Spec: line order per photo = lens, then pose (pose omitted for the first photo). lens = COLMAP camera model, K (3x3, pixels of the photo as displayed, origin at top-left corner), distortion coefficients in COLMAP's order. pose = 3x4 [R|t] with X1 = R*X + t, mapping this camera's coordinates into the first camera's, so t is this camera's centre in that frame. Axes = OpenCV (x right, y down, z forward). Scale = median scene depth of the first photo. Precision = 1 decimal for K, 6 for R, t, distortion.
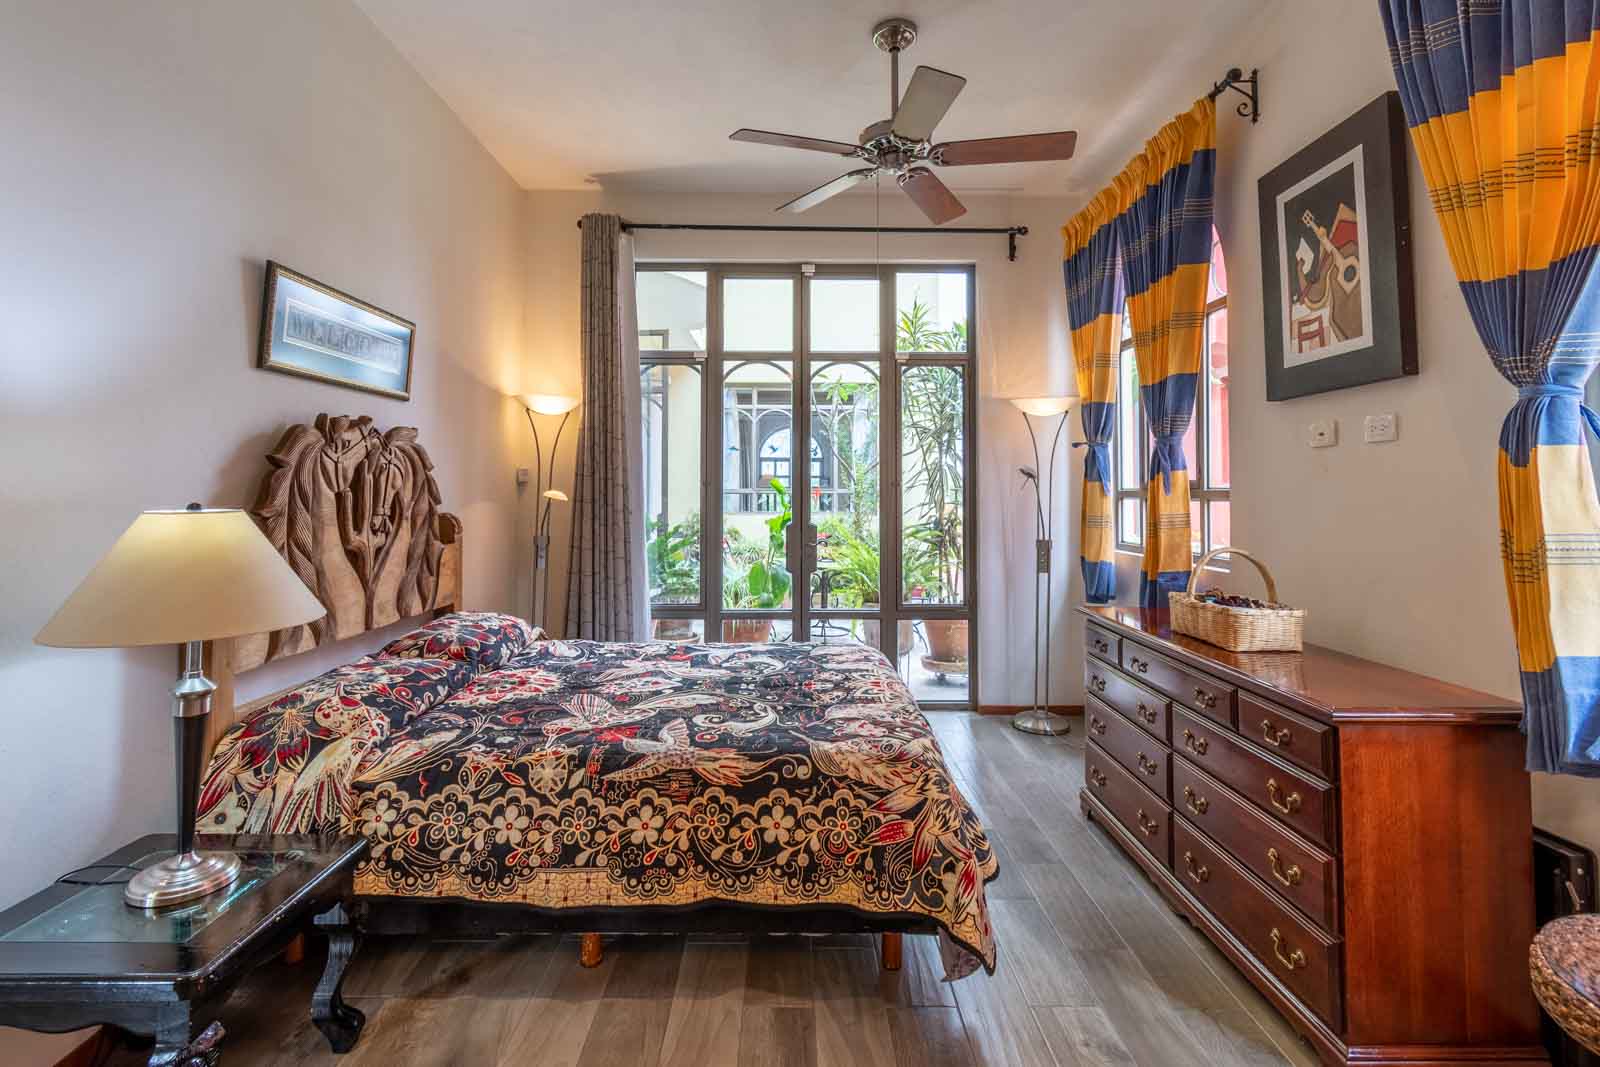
lens RADIAL K [[720.0, 0, 809.2], [0, 720.0, 469.5], [0, 0, 1]] dist [0.007123, -0.000082]
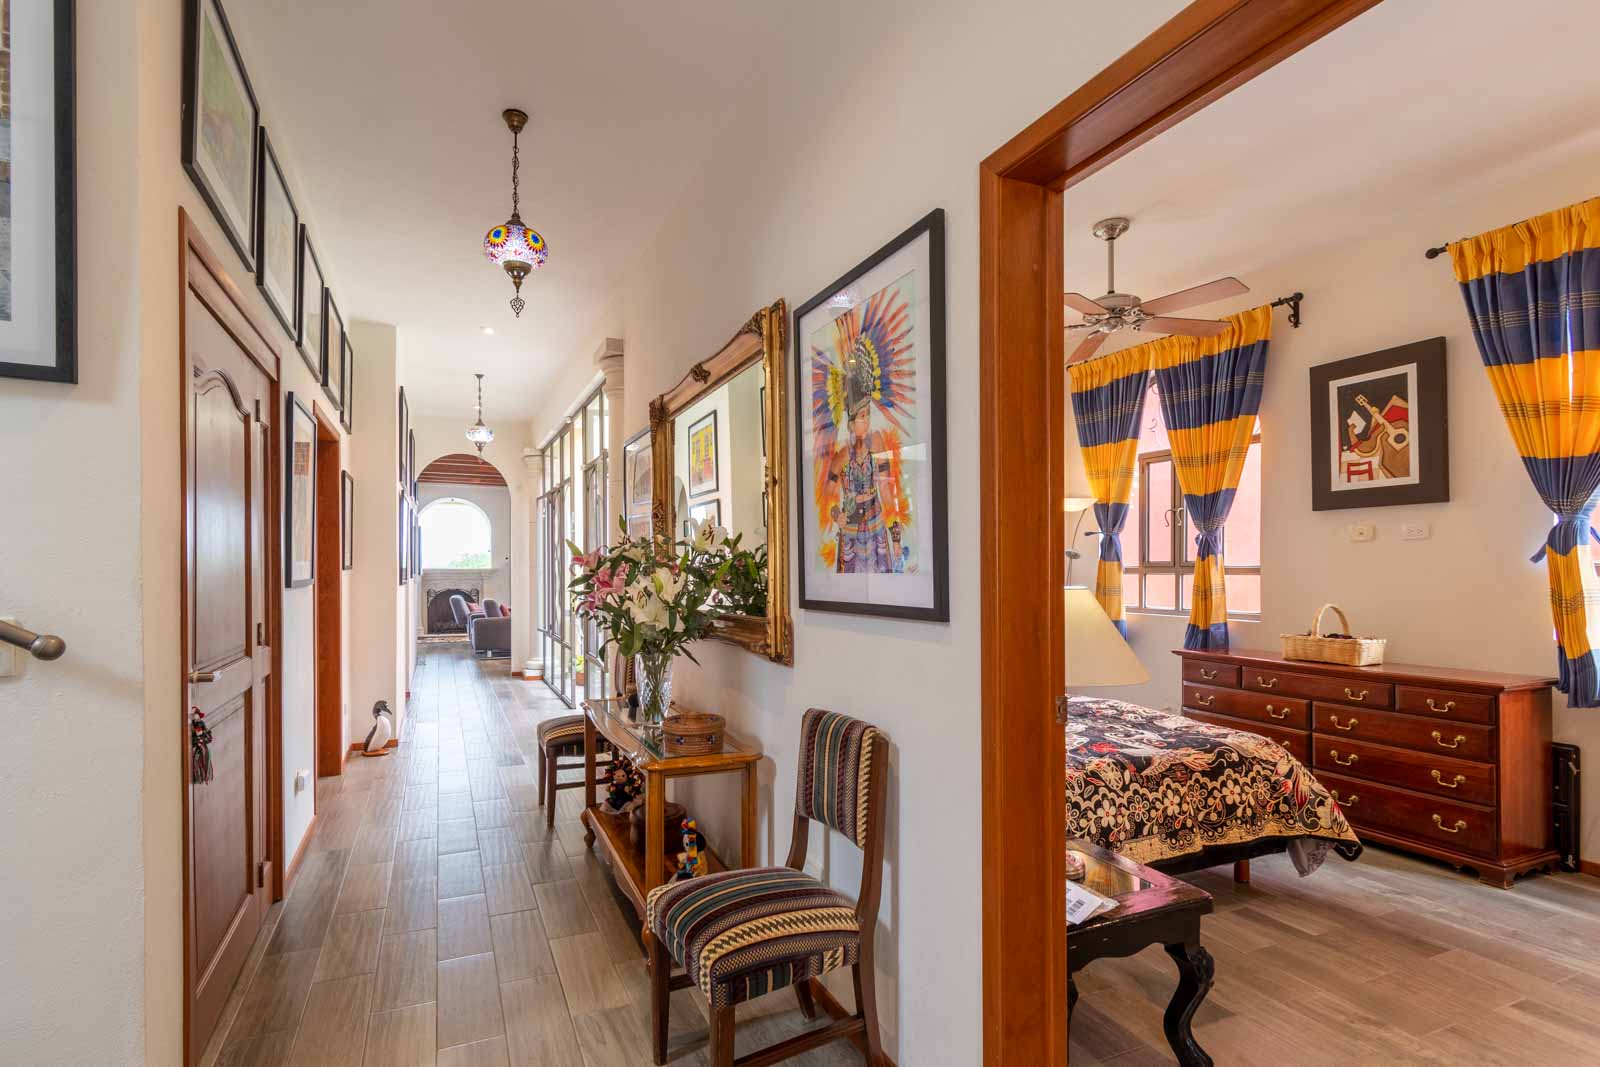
lens RADIAL K [[720.0, 0, 748.0], [0, 720.0, 567.8], [0, 0, 1]] dist [0.007123, -0.000082]
pose [[0.928501, -0.003148, 0.371317, -1.515445], [-0.007456, 0.999604, 0.027117, -0.006433], [-0.371255, -0.027946, 0.928110, -0.007434]]
